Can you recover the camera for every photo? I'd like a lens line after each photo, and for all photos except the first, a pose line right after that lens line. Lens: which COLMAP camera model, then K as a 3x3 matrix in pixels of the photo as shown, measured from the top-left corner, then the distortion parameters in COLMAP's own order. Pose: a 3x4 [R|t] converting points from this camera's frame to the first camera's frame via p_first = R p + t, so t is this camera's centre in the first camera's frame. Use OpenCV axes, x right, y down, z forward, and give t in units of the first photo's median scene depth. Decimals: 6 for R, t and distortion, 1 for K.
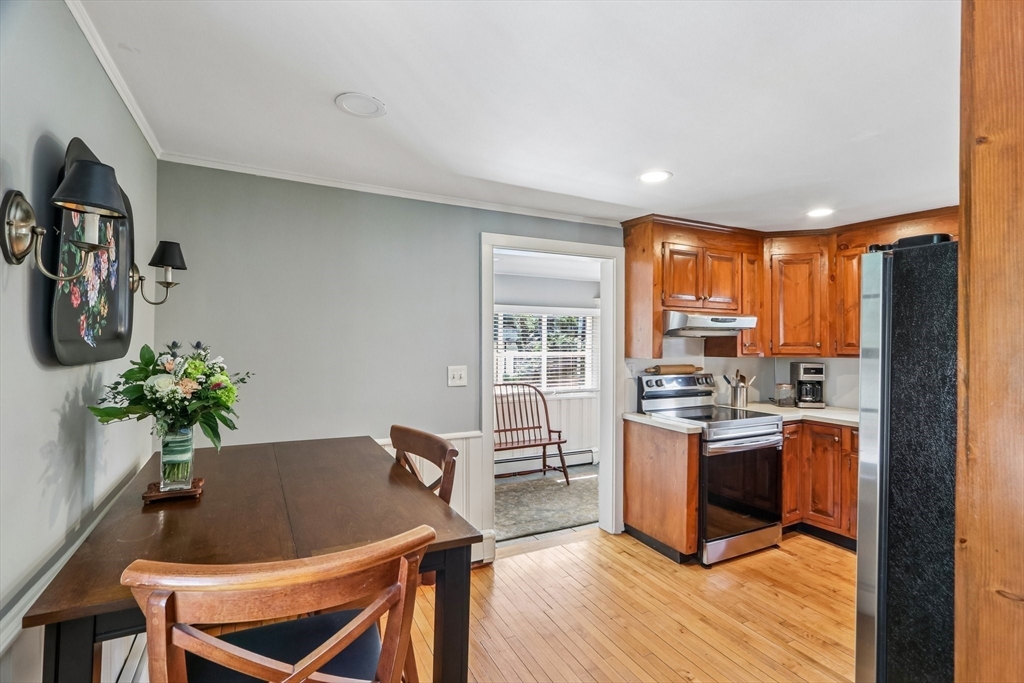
lens RADIAL K [[479.0, 0, 512.0], [0, 479.0, 341.5], [0, 0, 1]] dist [-0.000414, -0.000022]
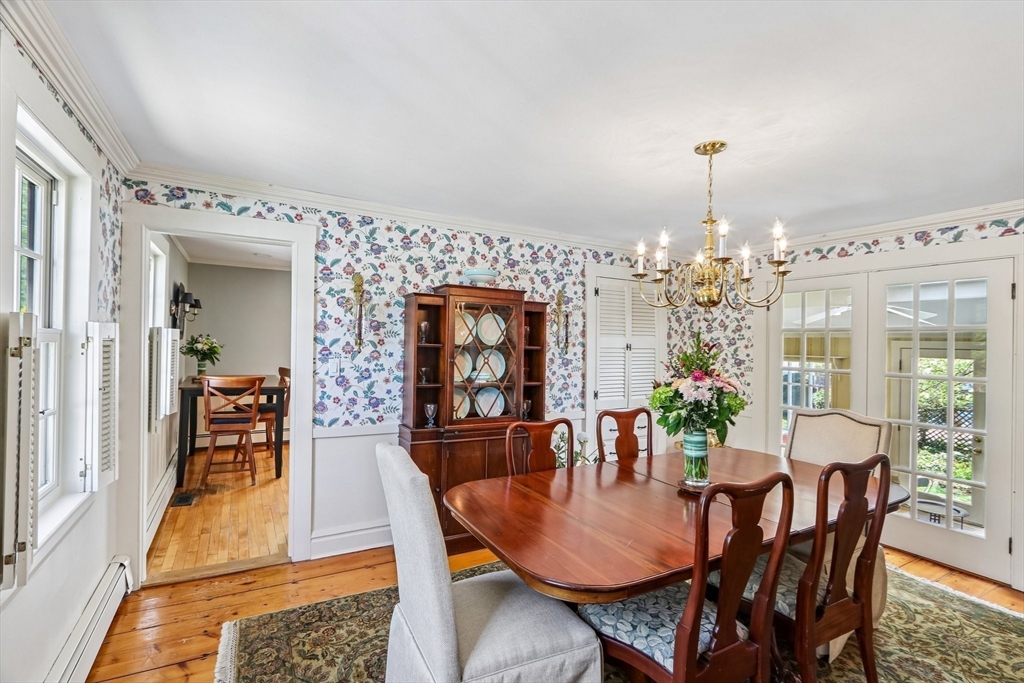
lens RADIAL K [[479.0, 0, 512.0], [0, 479.0, 341.5], [0, 0, 1]] dist [-0.000414, -0.000022]
pose [[0.999222, 0.012617, 0.037377, 0.625335], [-0.012411, 0.999906, -0.005742, 0.021080], [-0.037446, 0.005274, 0.999285, -1.133341]]
